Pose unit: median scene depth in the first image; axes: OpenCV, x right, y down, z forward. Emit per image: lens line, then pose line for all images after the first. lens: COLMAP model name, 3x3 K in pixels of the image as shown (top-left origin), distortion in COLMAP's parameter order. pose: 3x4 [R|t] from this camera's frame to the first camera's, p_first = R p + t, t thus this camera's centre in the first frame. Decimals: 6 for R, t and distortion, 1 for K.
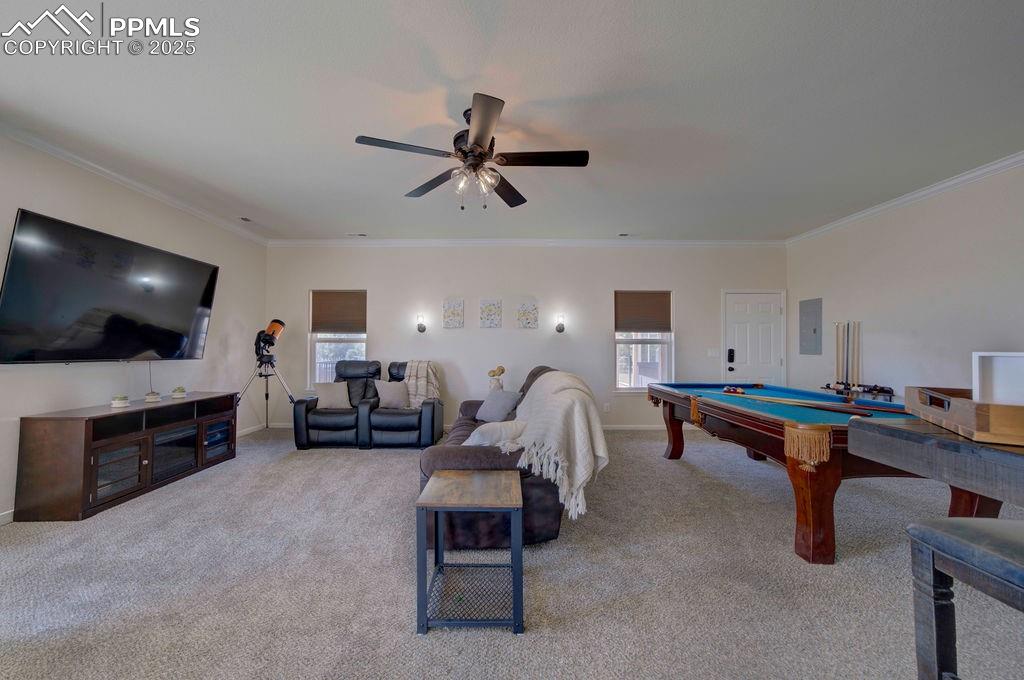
lens RADIAL K [[396.5, 0, 510.1], [0, 396.5, 334.1], [0, 0, 1]] dist [0.001635, 0.000272]
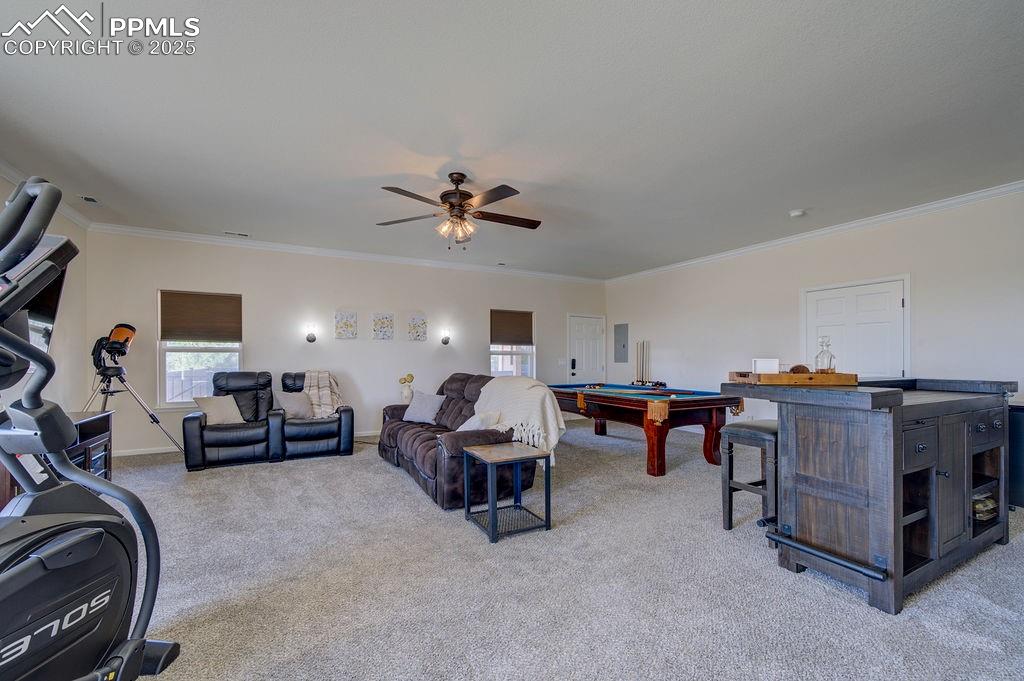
lens RADIAL K [[408.7, 0, 517.4], [0, 408.7, 346.6], [0, 0, 1]] dist [-0.034708, 0.000176]
pose [[0.882590, 0.011379, 0.470005, -0.280010], [-0.014630, 0.999888, 0.003265, -0.005121], [-0.469916, -0.009758, 0.882657, -0.134023]]
